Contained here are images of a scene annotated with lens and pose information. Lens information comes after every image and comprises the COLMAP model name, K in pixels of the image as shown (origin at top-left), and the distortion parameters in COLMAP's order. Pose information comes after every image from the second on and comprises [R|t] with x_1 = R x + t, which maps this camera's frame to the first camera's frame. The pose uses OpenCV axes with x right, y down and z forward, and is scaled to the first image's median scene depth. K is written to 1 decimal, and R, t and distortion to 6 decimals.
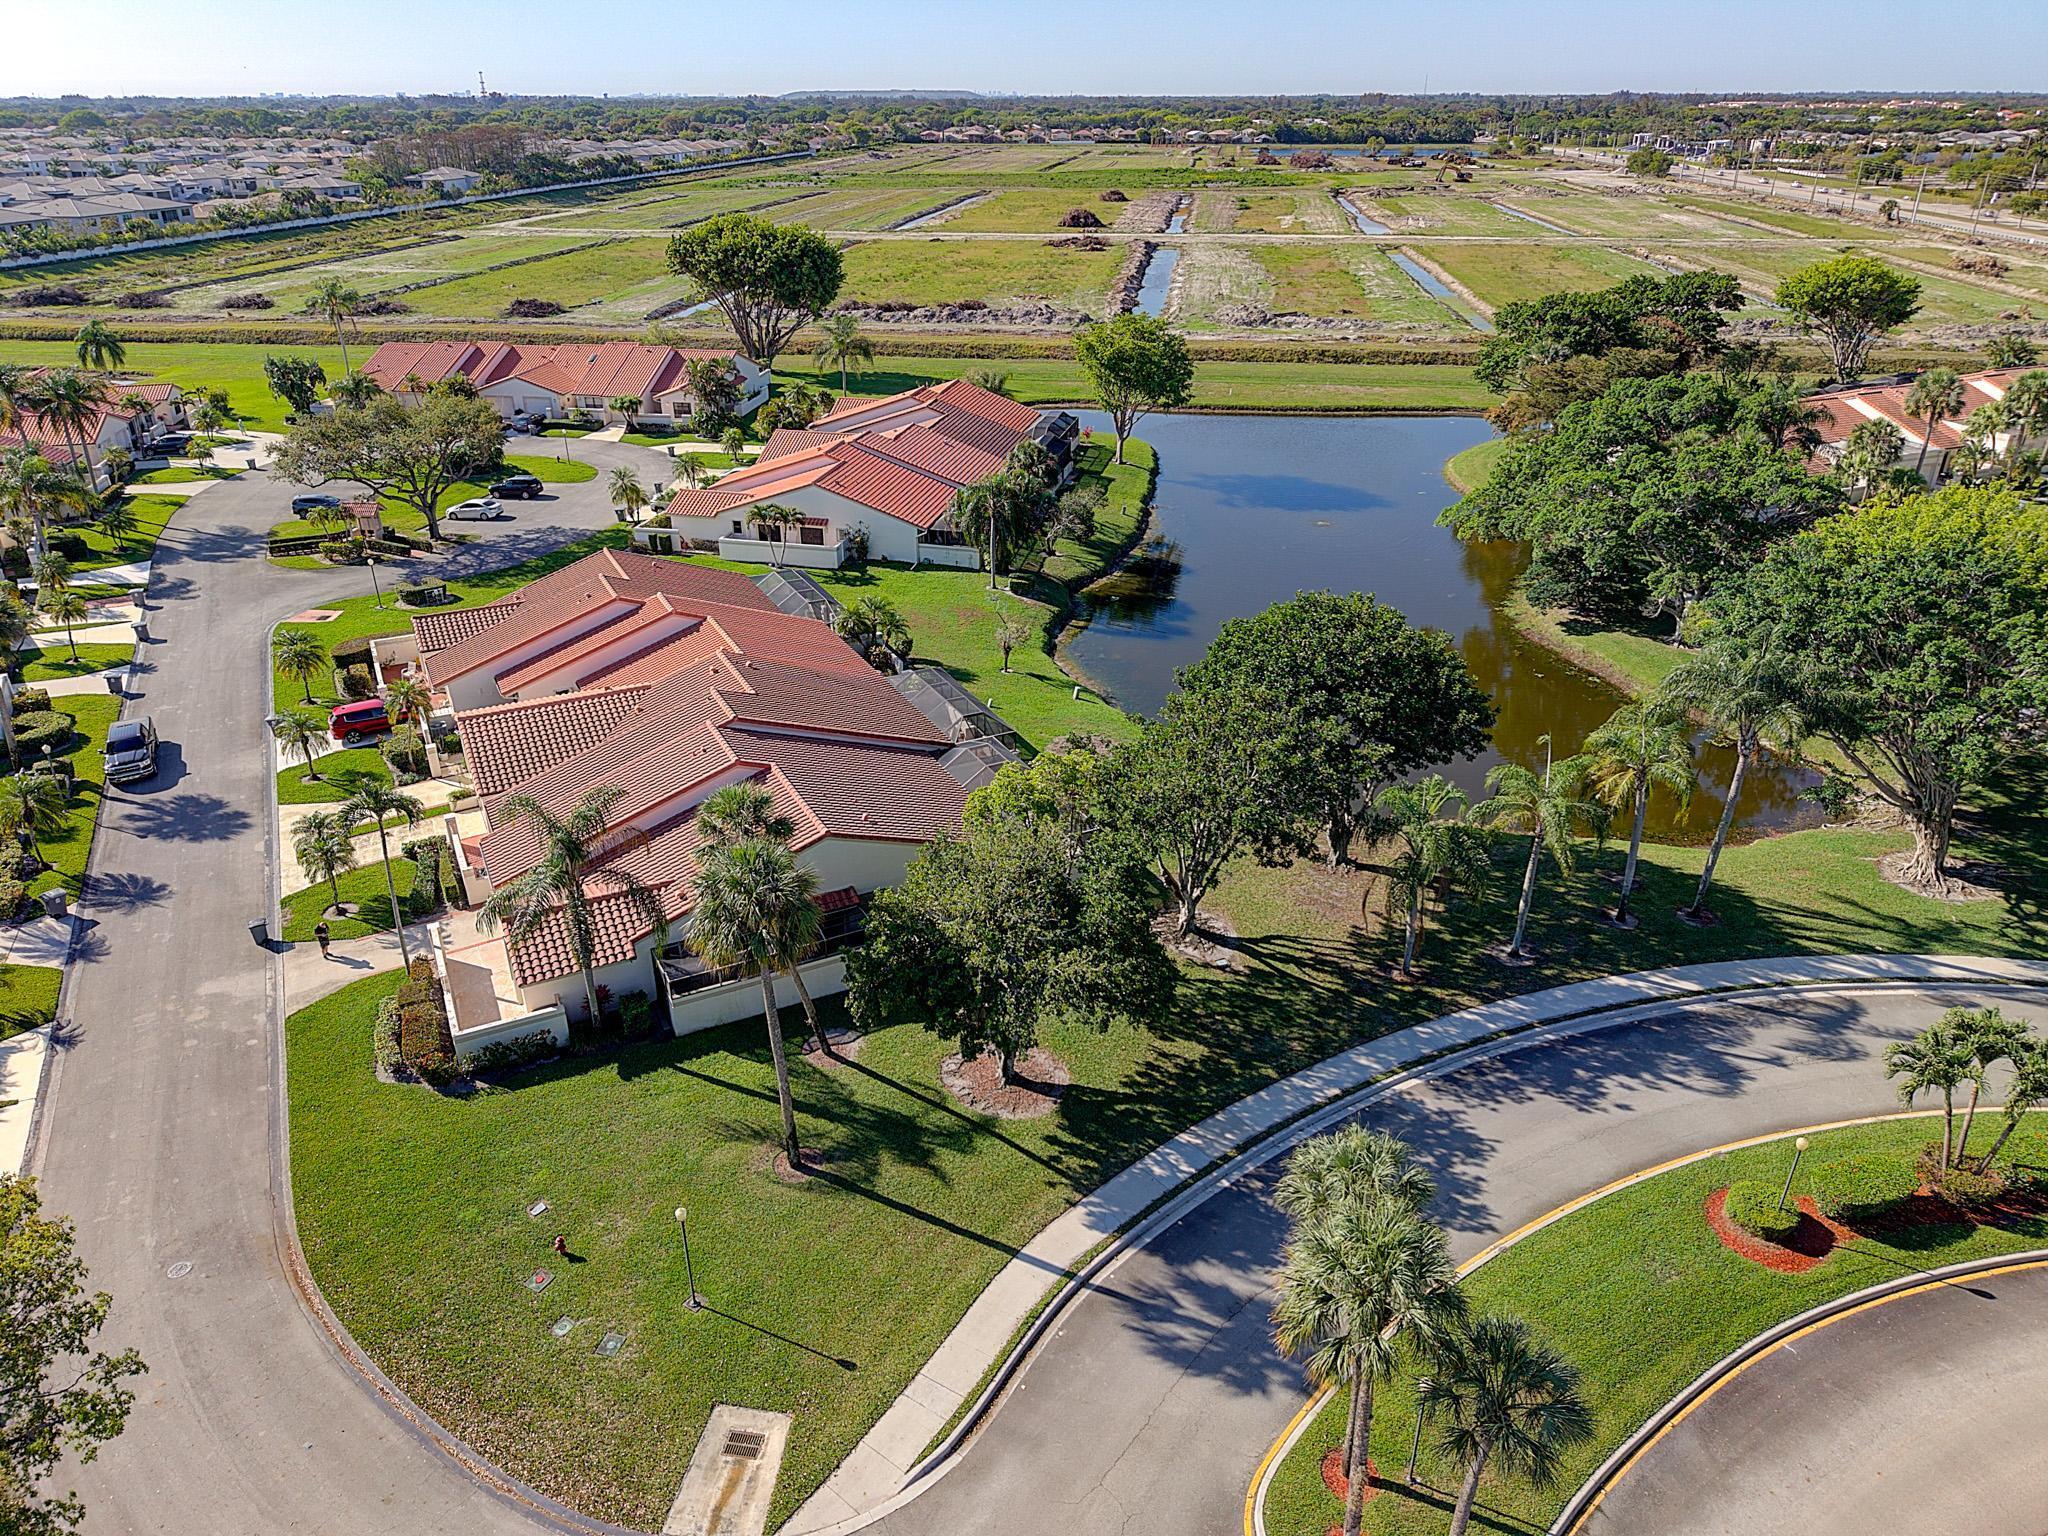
lens RADIAL K [[1347.8, 0, 1024.0], [0, 1347.8, 768.0], [0, 0, 1]] dist [0.004357, -0.002023]
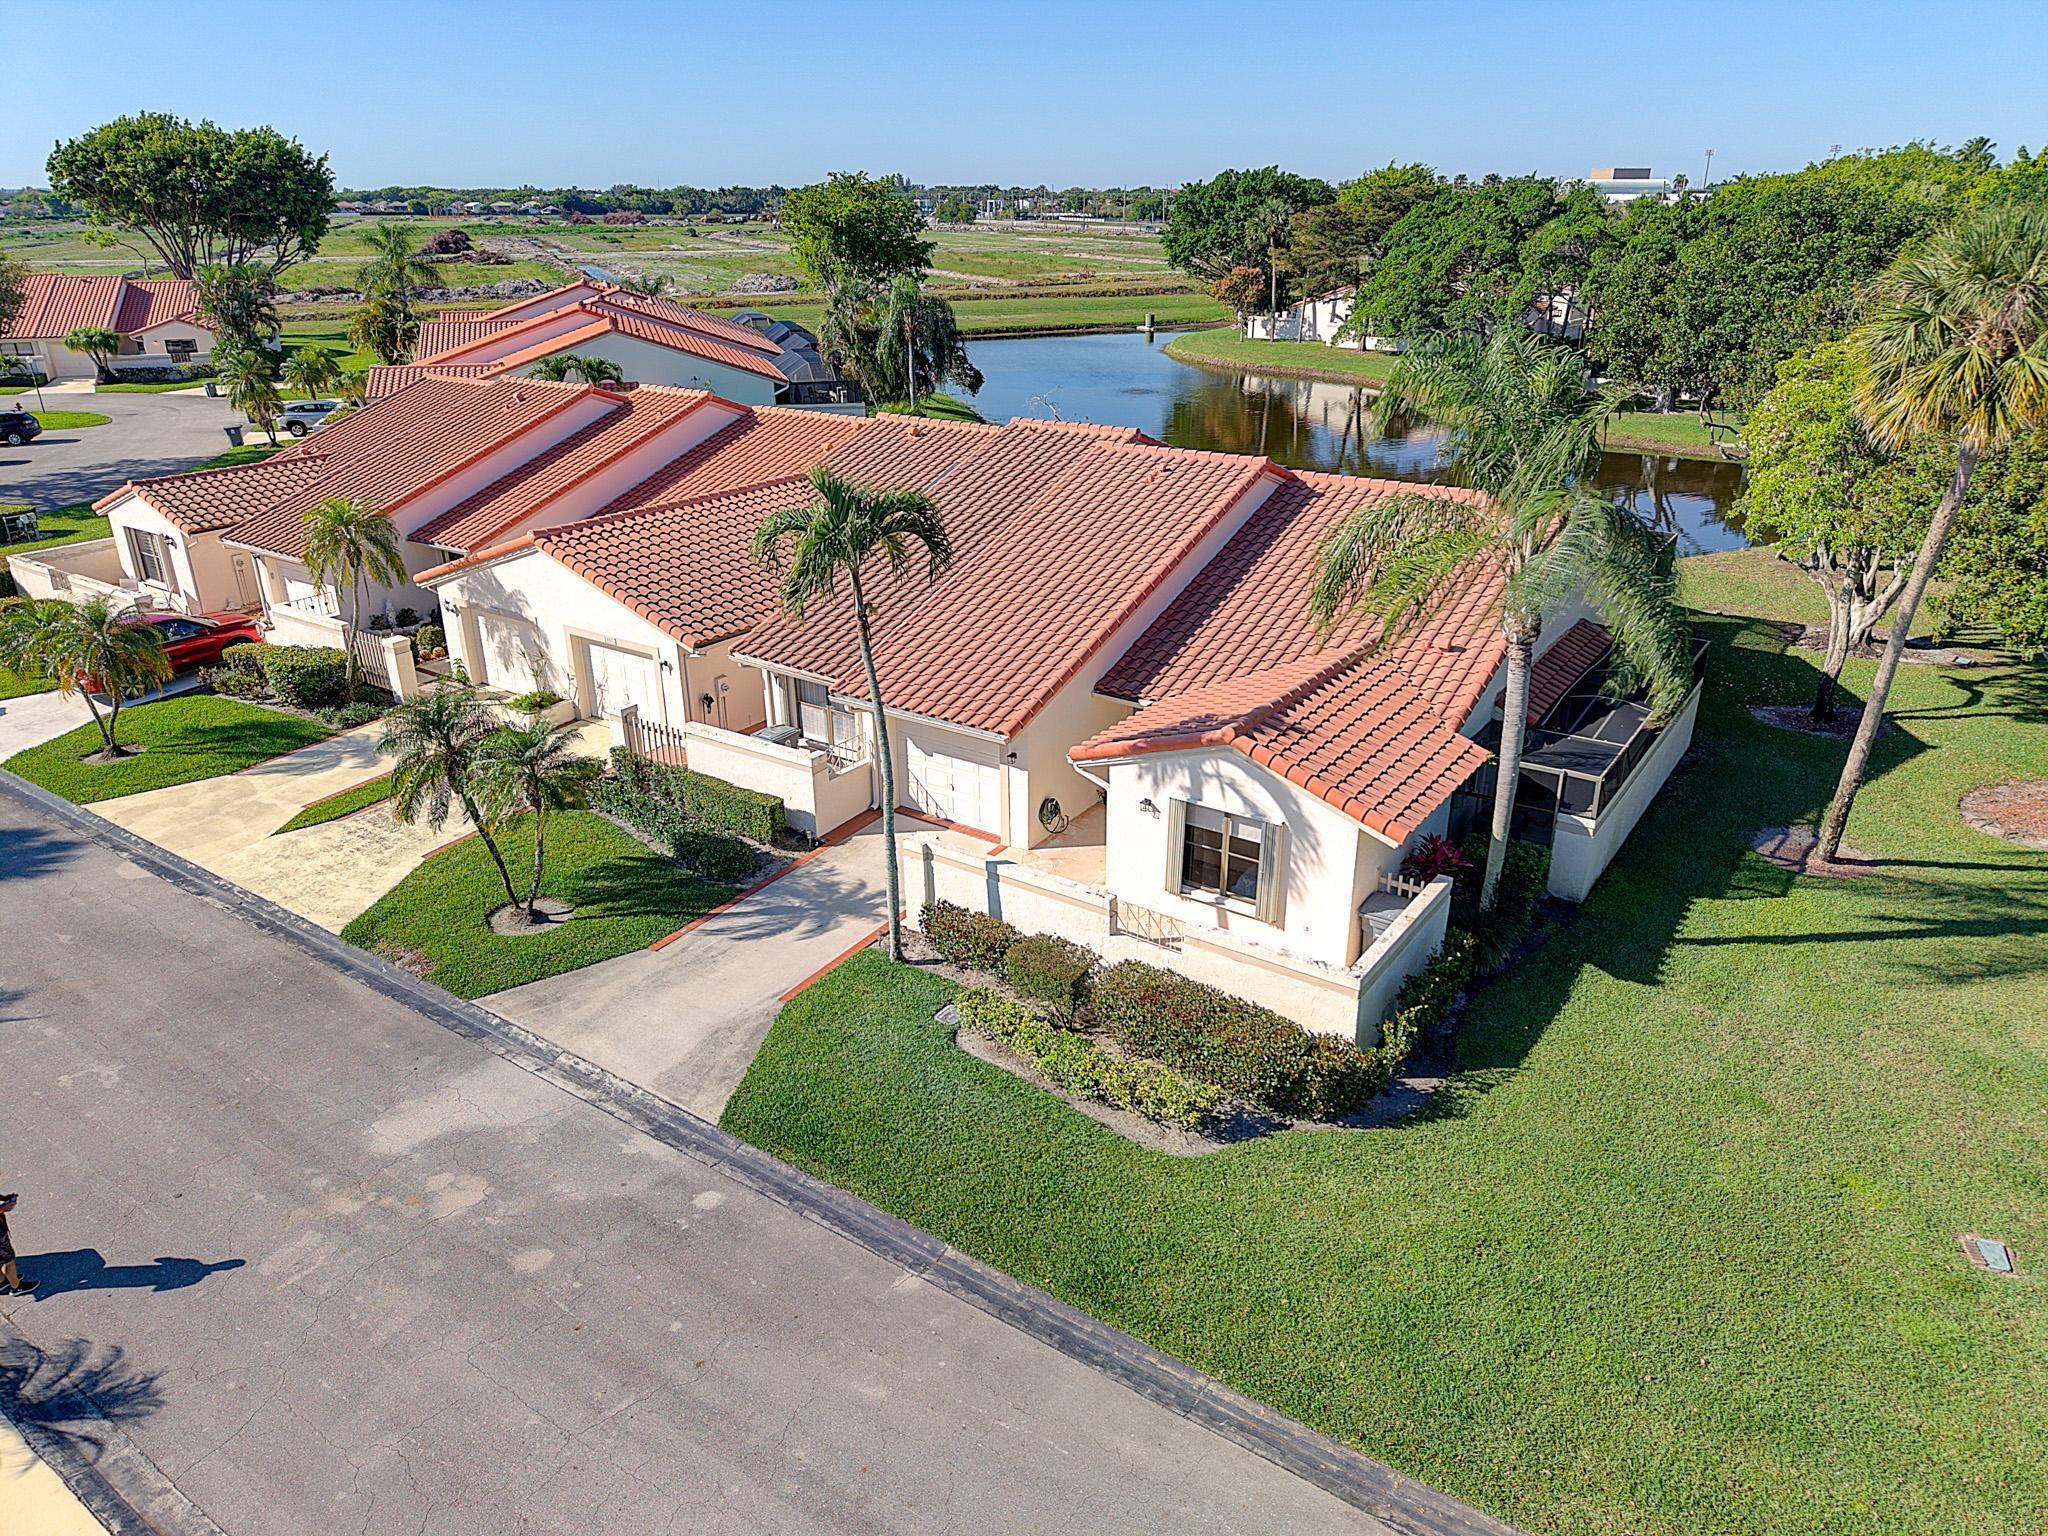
lens RADIAL K [[1366.2, 0, 1030.2], [0, 1366.2, 762.4], [0, 0, 1]] dist [0.021082, -0.020546]
pose [[0.878242, -0.187442, 0.439950, -0.310147], [0.216470, 0.976154, -0.016231, 0.056149], [-0.426417, 0.109491, 0.897876, 0.309659]]
